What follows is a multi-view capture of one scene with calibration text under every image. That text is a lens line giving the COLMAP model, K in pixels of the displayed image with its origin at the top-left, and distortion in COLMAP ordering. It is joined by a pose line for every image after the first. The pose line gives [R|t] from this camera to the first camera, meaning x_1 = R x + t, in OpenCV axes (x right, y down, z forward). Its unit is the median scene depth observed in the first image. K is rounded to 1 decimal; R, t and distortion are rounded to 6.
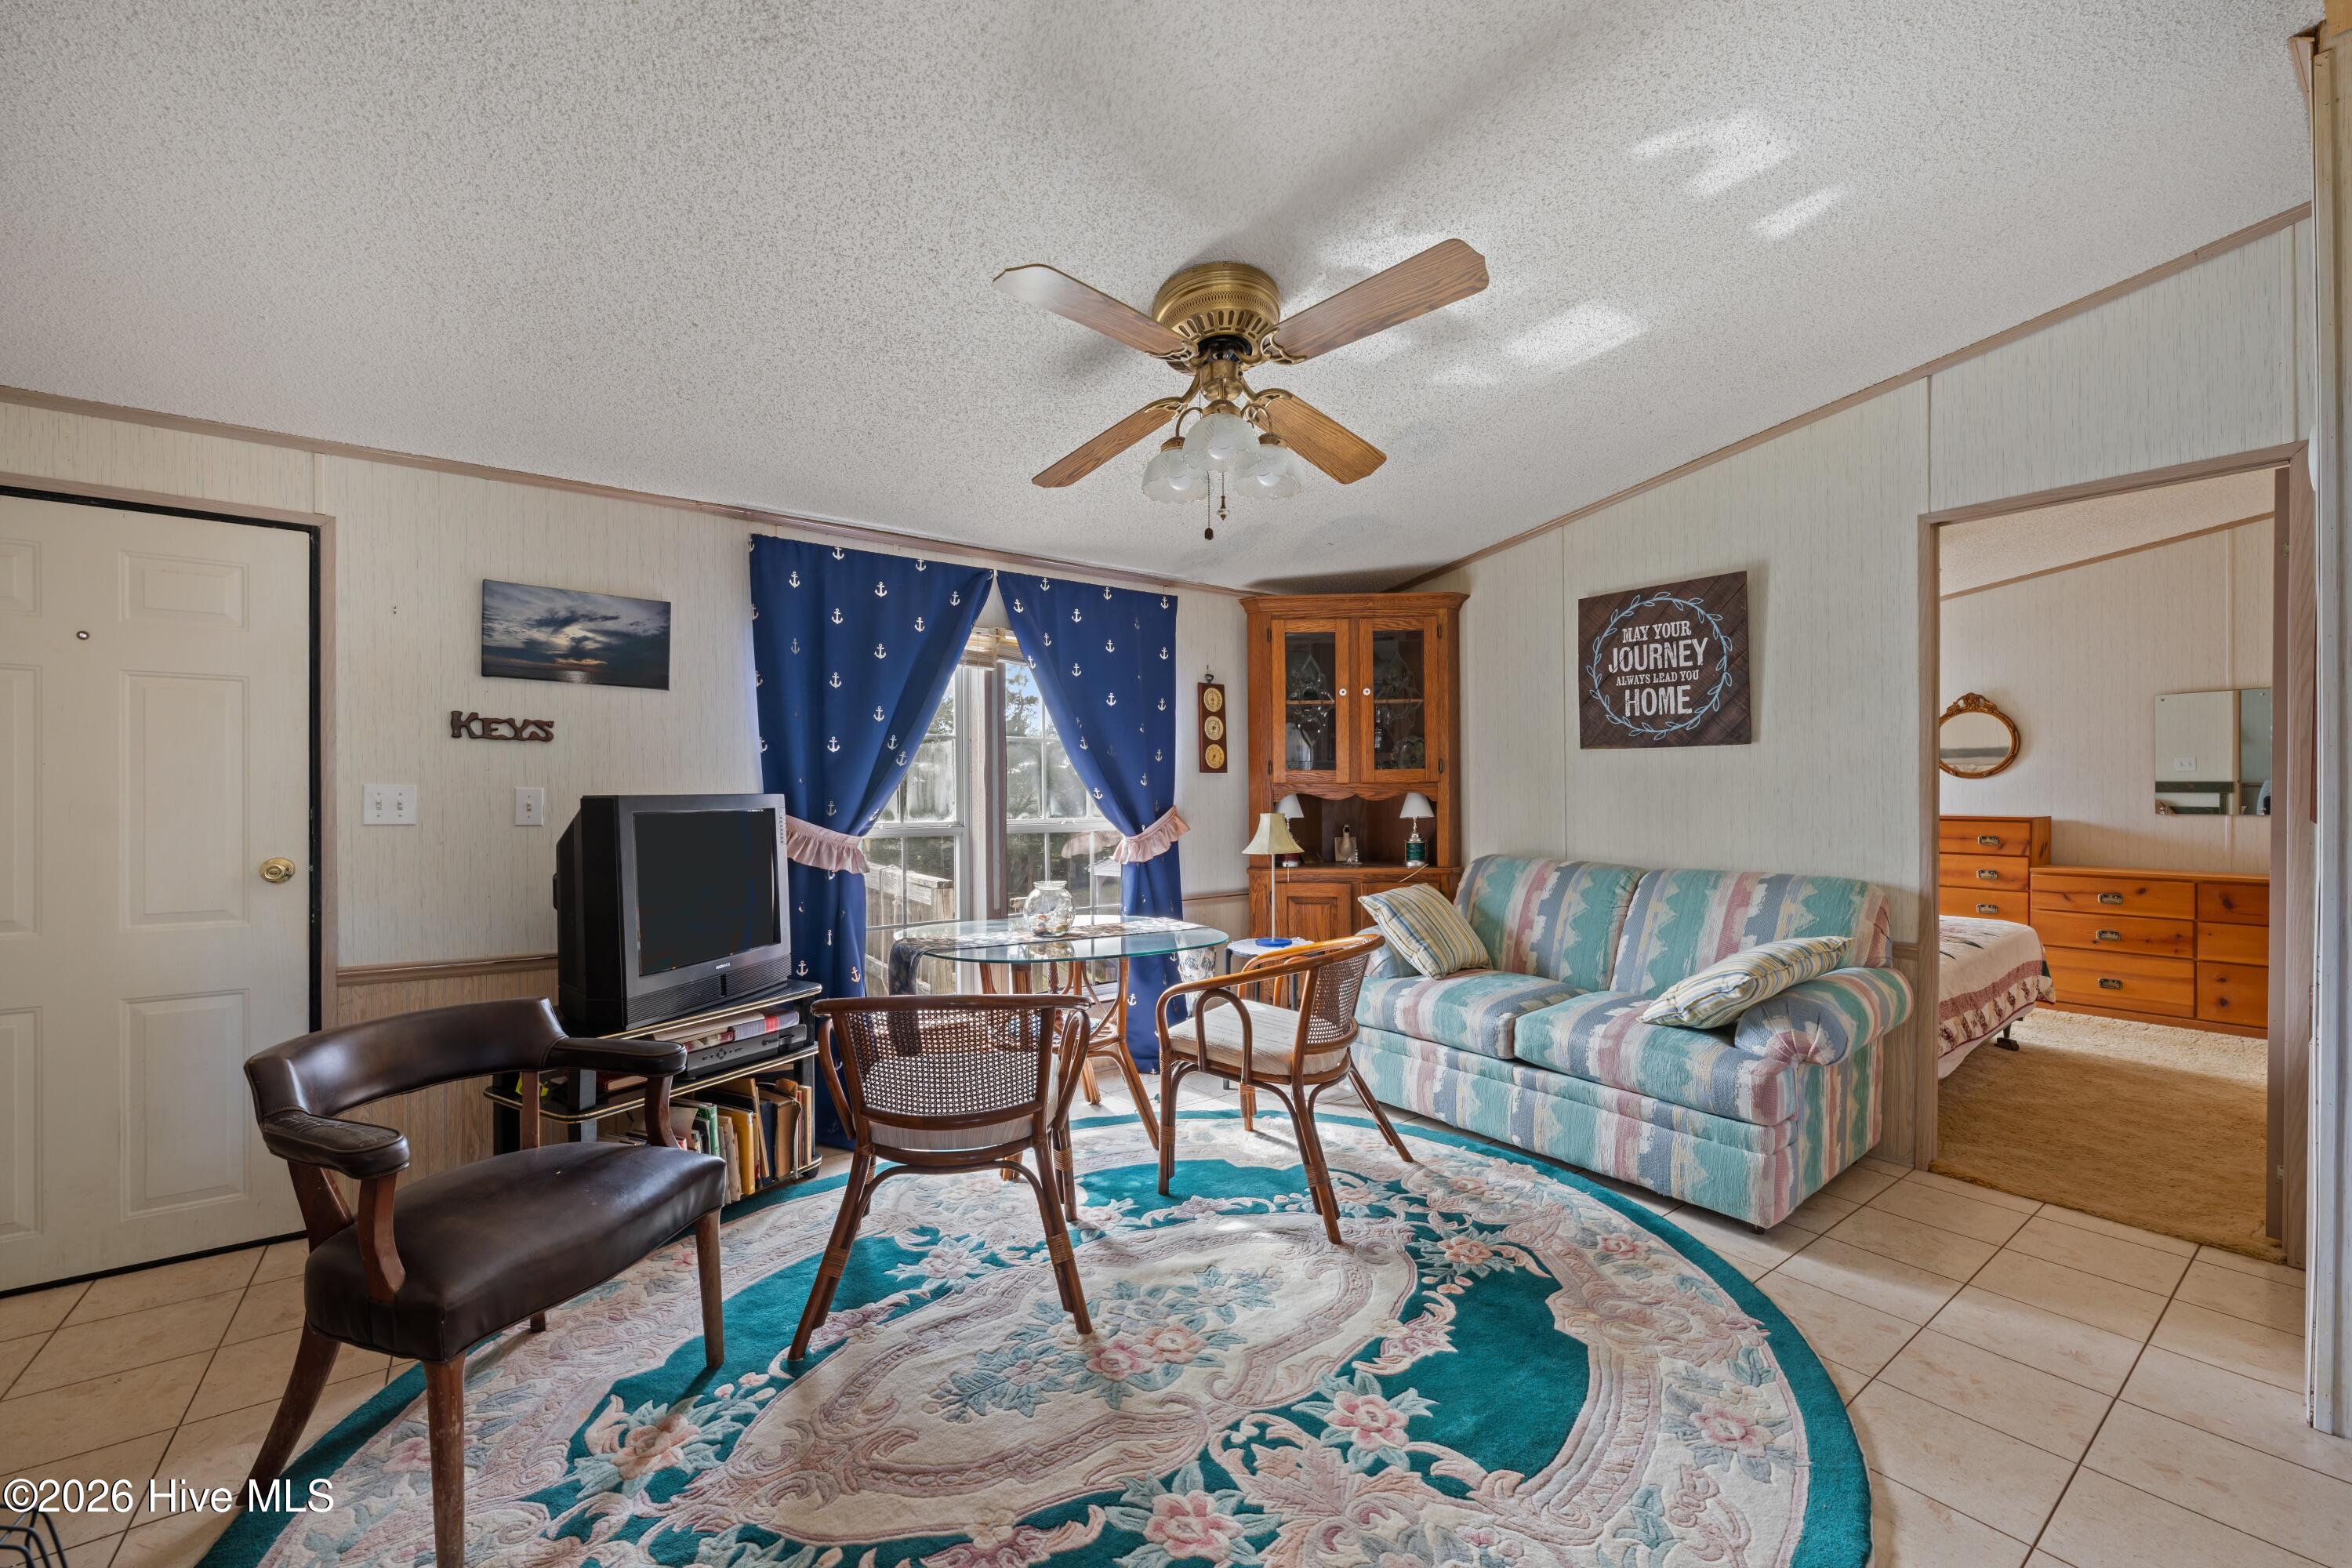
lens RADIAL K [[924.5, 0, 1174.5], [0, 924.5, 792.2], [0, 0, 1]] dist [-0.002304, 0.000610]
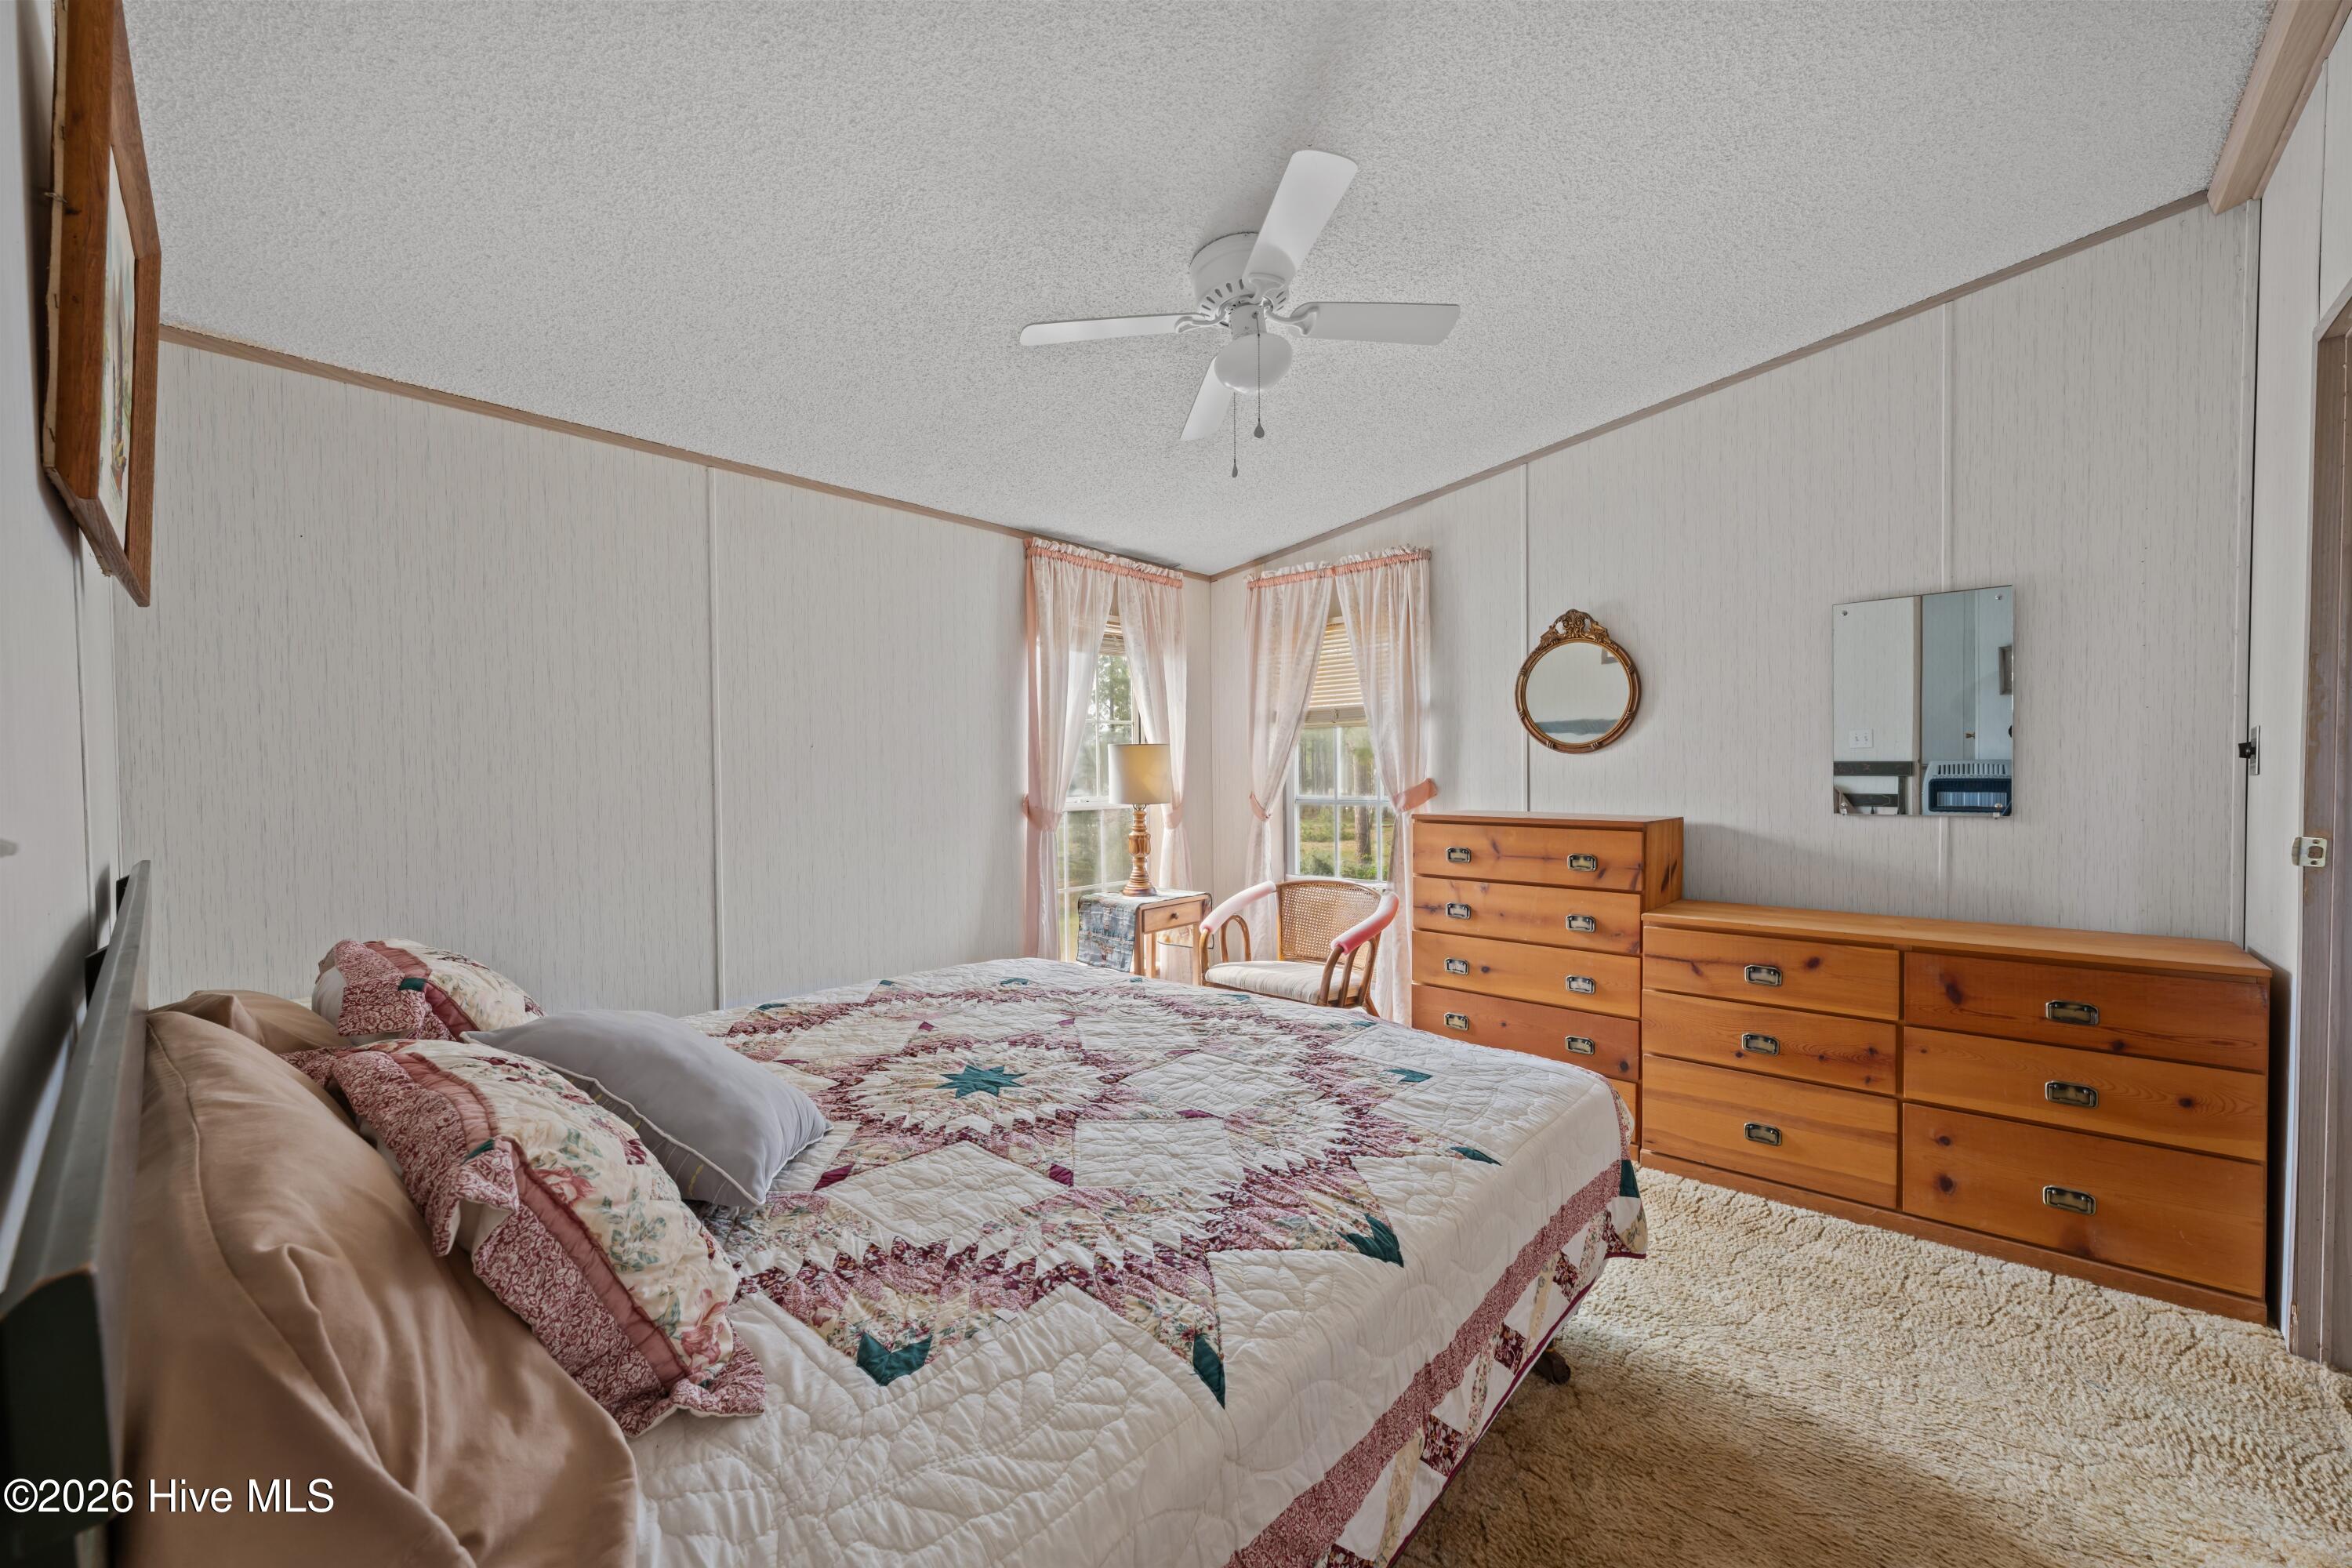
lens RADIAL K [[924.5, 0, 1171.4], [0, 924.5, 787.2], [0, 0, 1]] dist [-0.002304, 0.000610]
pose [[0.979313, -0.004801, 0.202292, 0.527225], [0.002921, 0.999950, 0.009589, 0.000653], [-0.202328, -0.008800, 0.979278, 0.505111]]
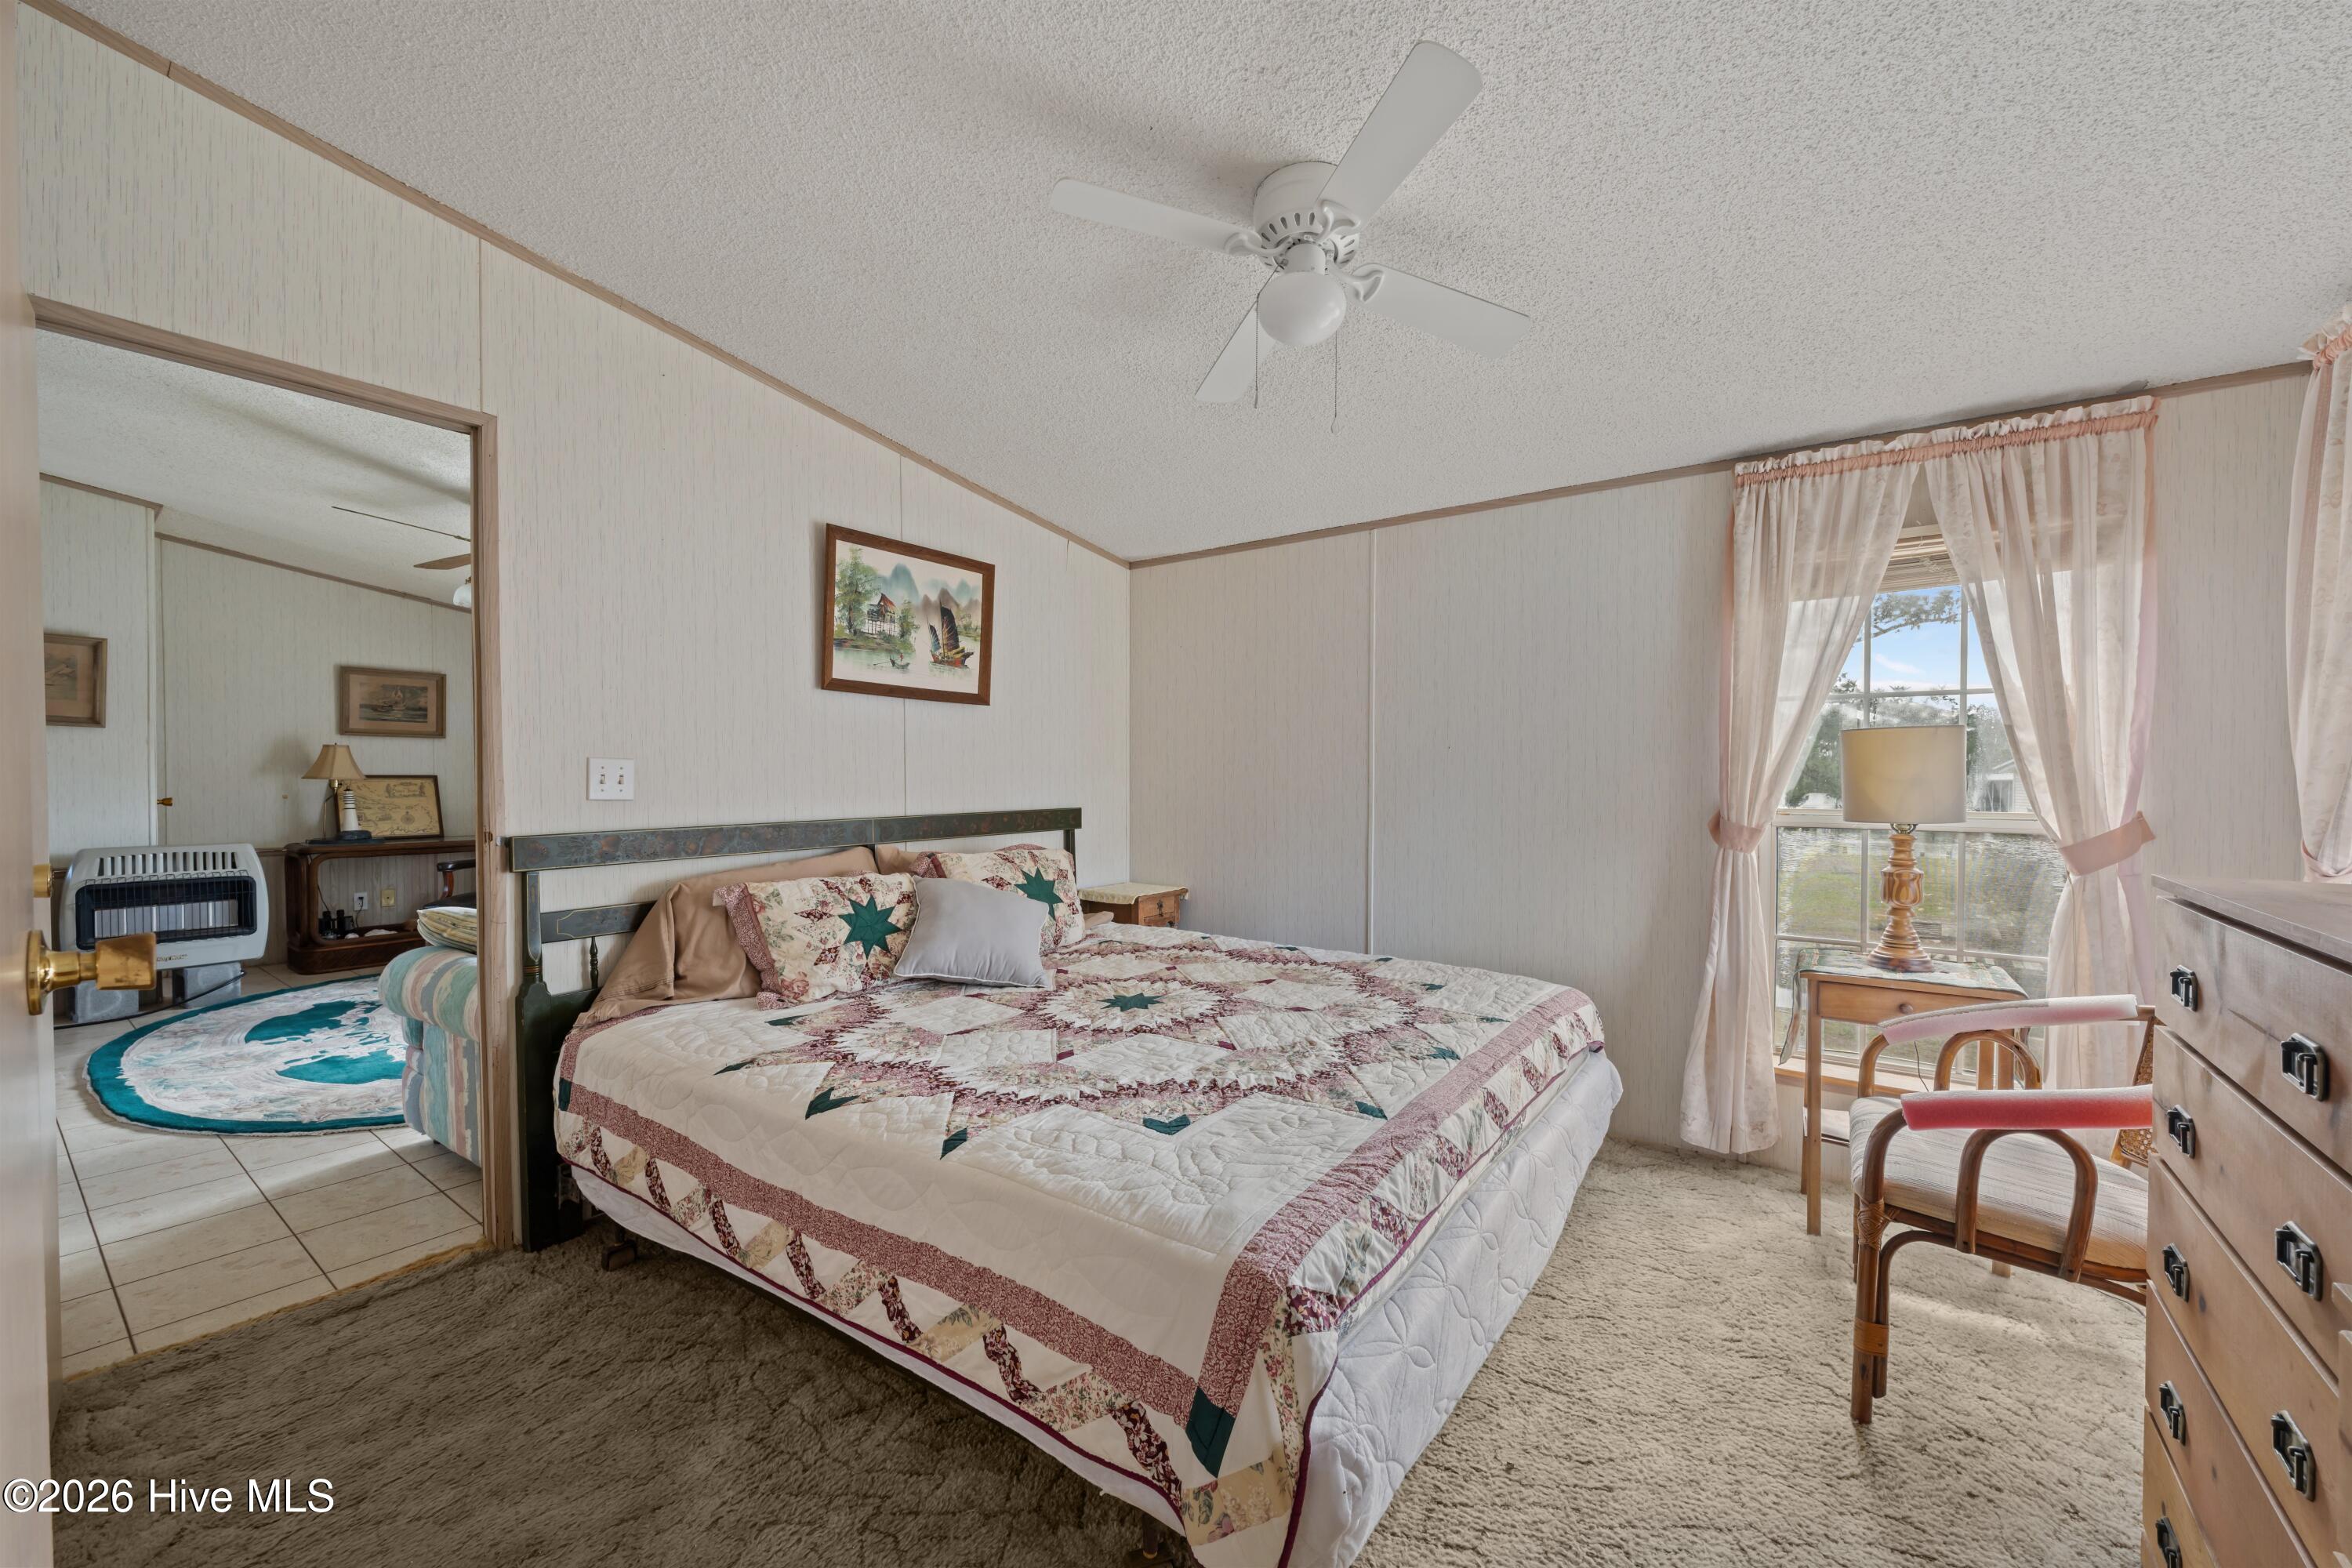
lens RADIAL K [[924.5, 0, 1180.5], [0, 924.5, 781.9], [0, 0, 1]] dist [-0.002304, 0.000610]
pose [[0.302569, 0.013670, -0.953030, 0.967137], [-0.009244, 0.999892, 0.011407, -0.001439], [0.953083, 0.005358, 0.302662, 0.737934]]
